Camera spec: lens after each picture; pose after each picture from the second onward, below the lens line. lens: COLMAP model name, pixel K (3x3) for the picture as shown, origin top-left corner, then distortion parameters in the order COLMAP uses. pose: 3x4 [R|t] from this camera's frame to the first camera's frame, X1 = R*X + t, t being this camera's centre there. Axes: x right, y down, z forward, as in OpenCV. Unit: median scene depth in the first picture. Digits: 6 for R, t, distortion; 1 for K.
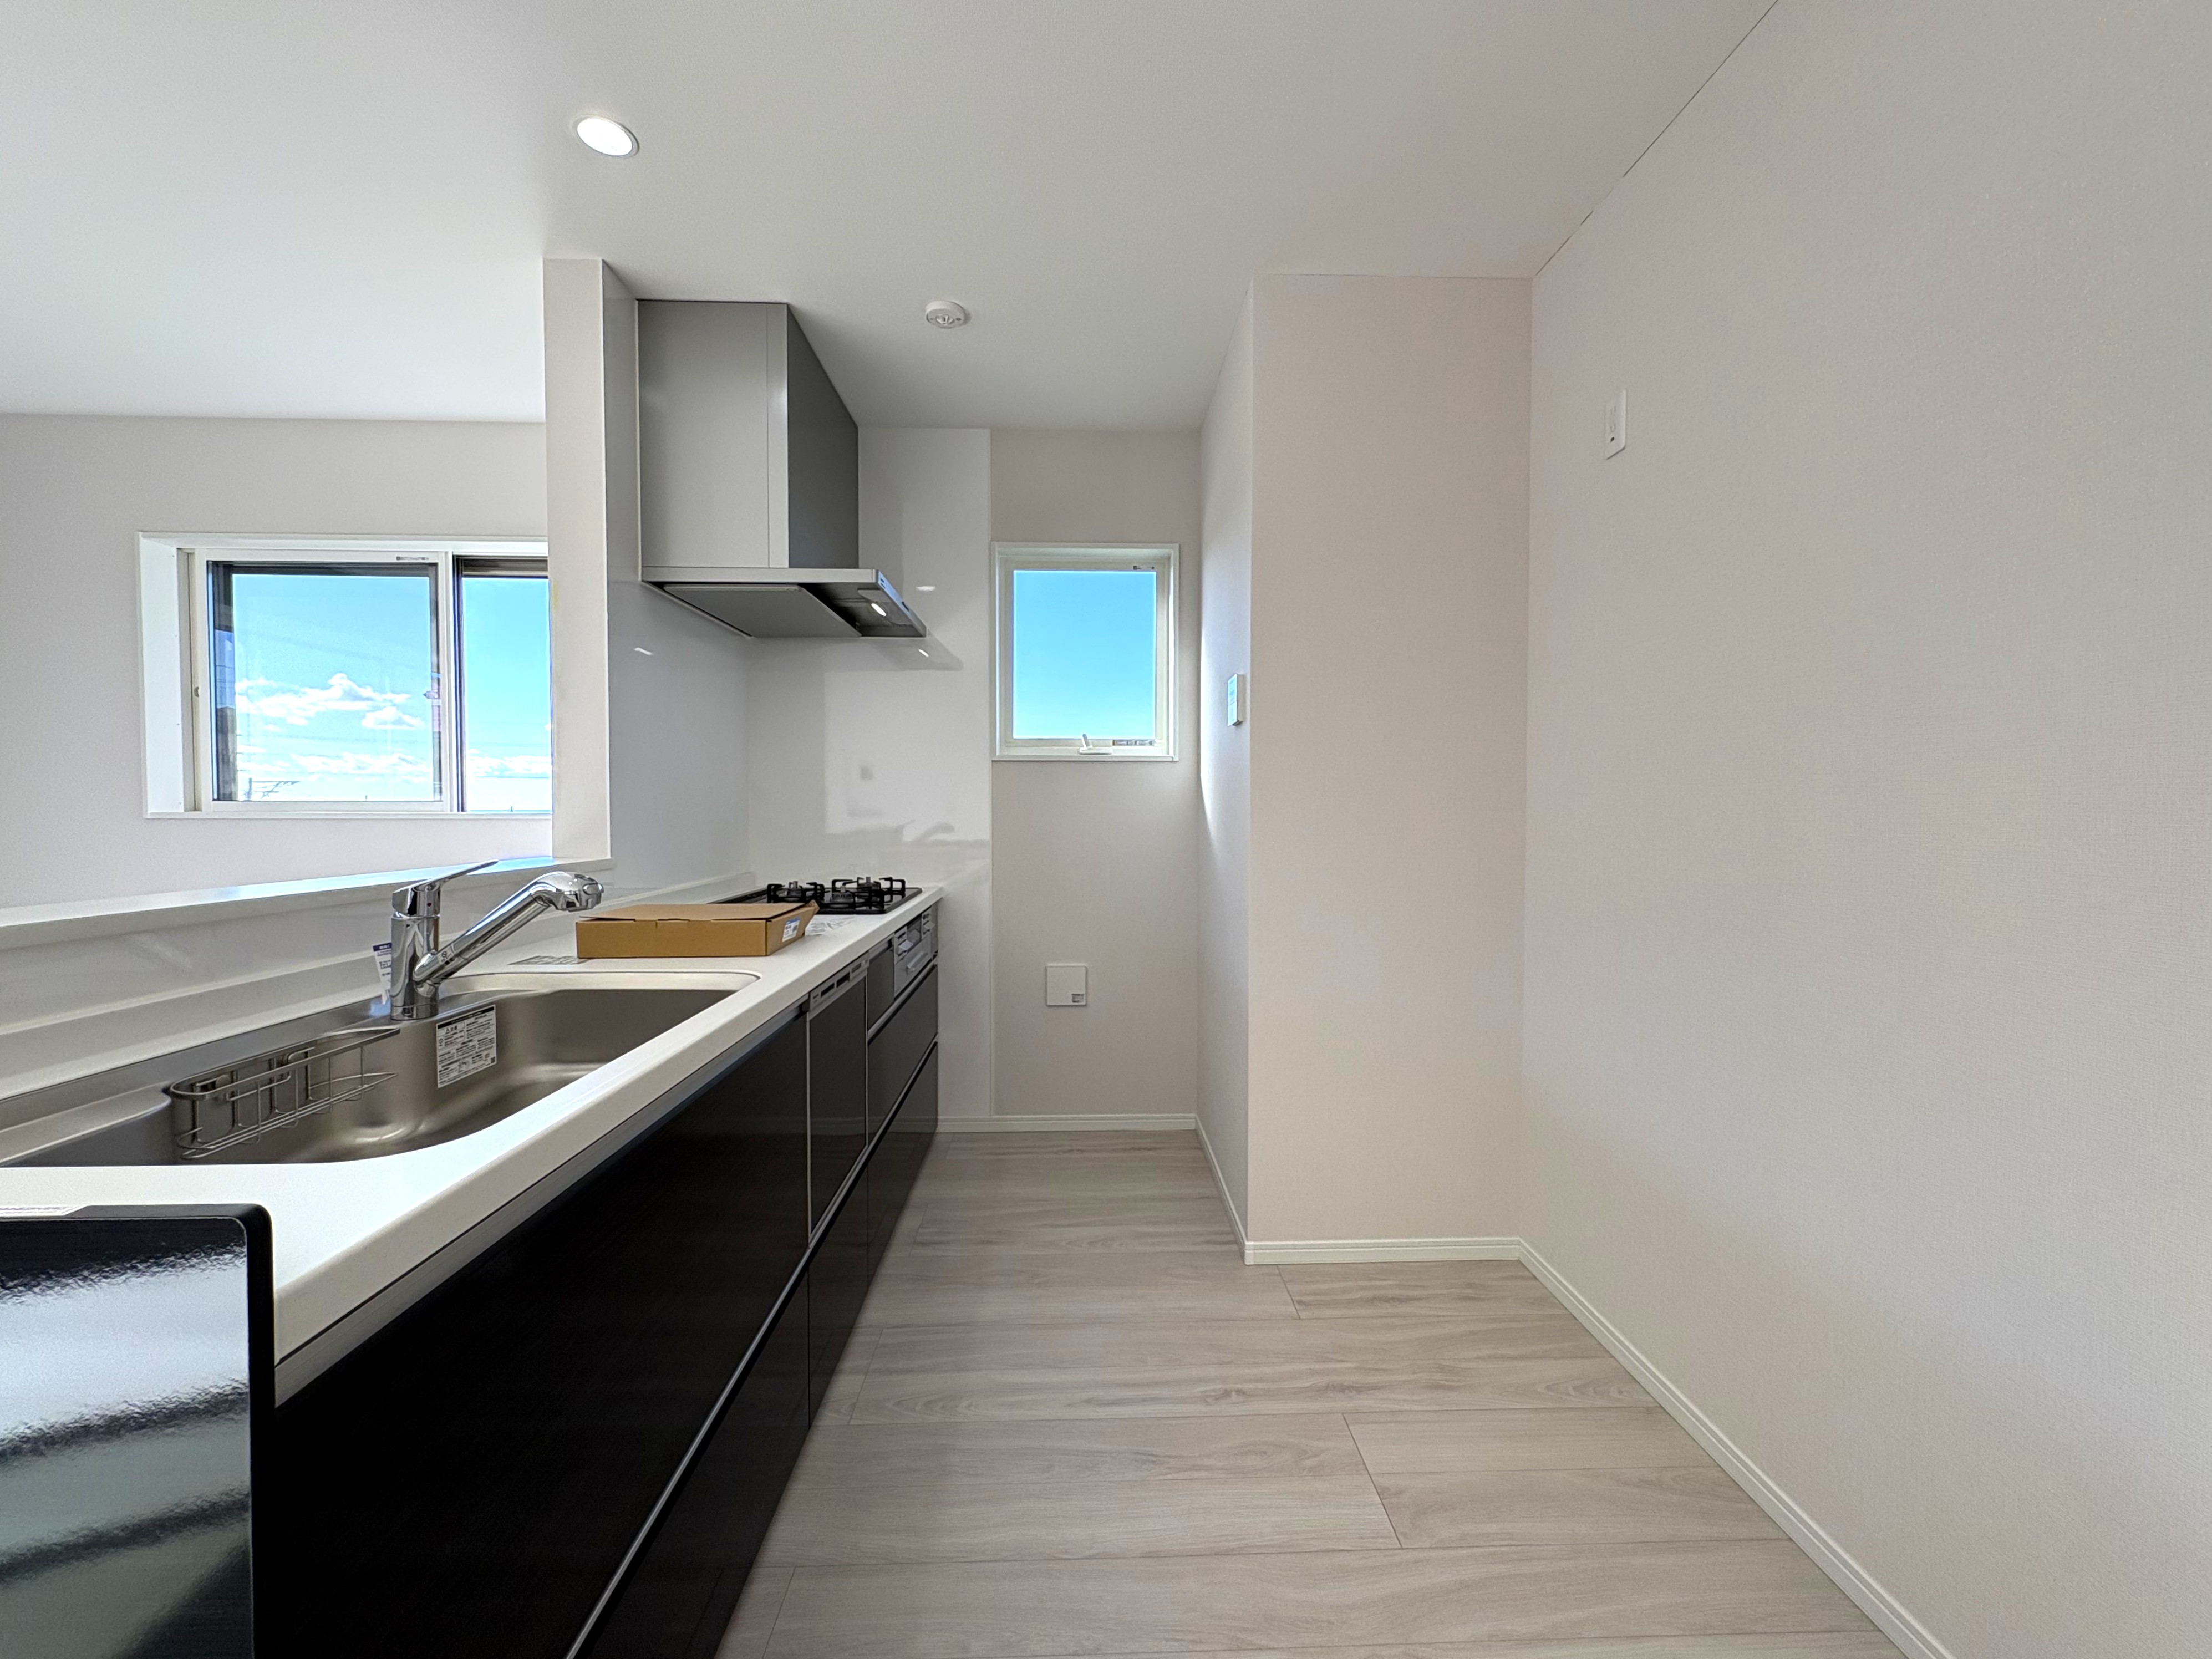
lens RADIAL K [[889.6, 0, 1110.5], [0, 889.6, 824.9], [0, 0, 1]] dist [0.009152, -0.001537]
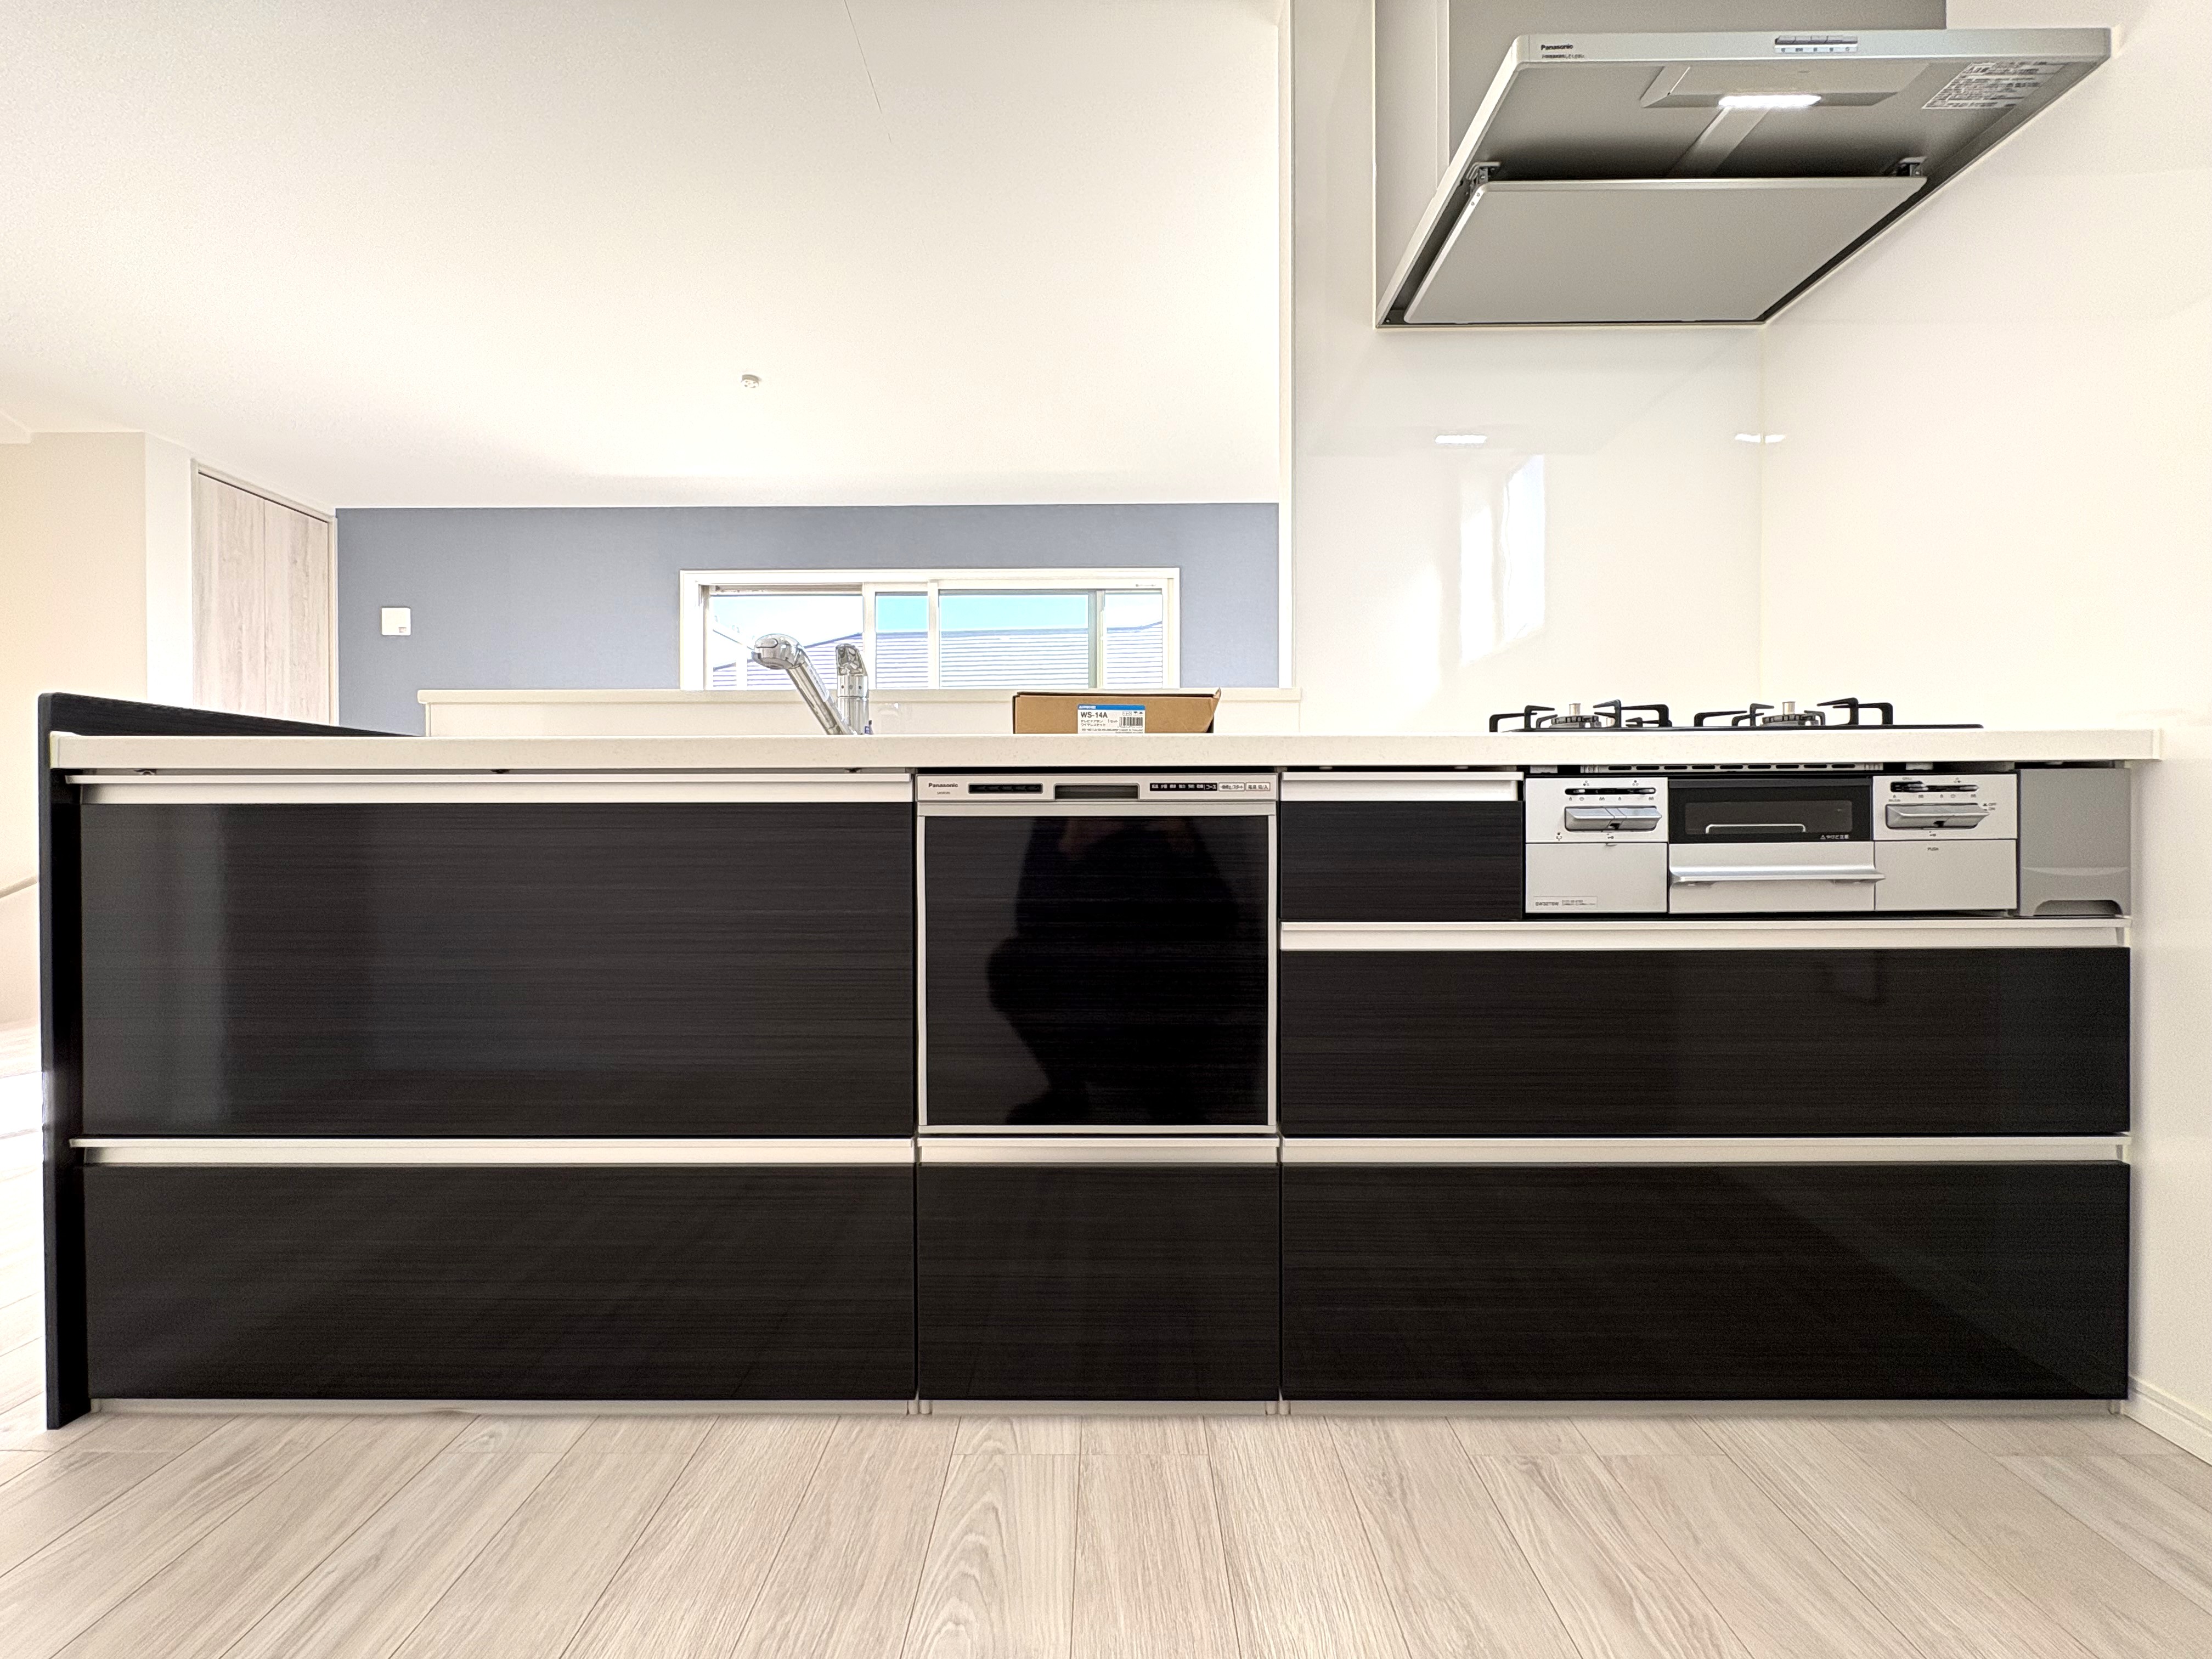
lens RADIAL K [[889.6, 0, 1110.5], [0, 889.6, 824.9], [0, 0, 1]] dist [0.009152, -0.001537]
pose [[-0.036744, 0.007960, -0.999293, 0.240703], [-0.021516, 0.999730, 0.008754, 0.149330], [0.999093, 0.021822, -0.036562, 0.799649]]
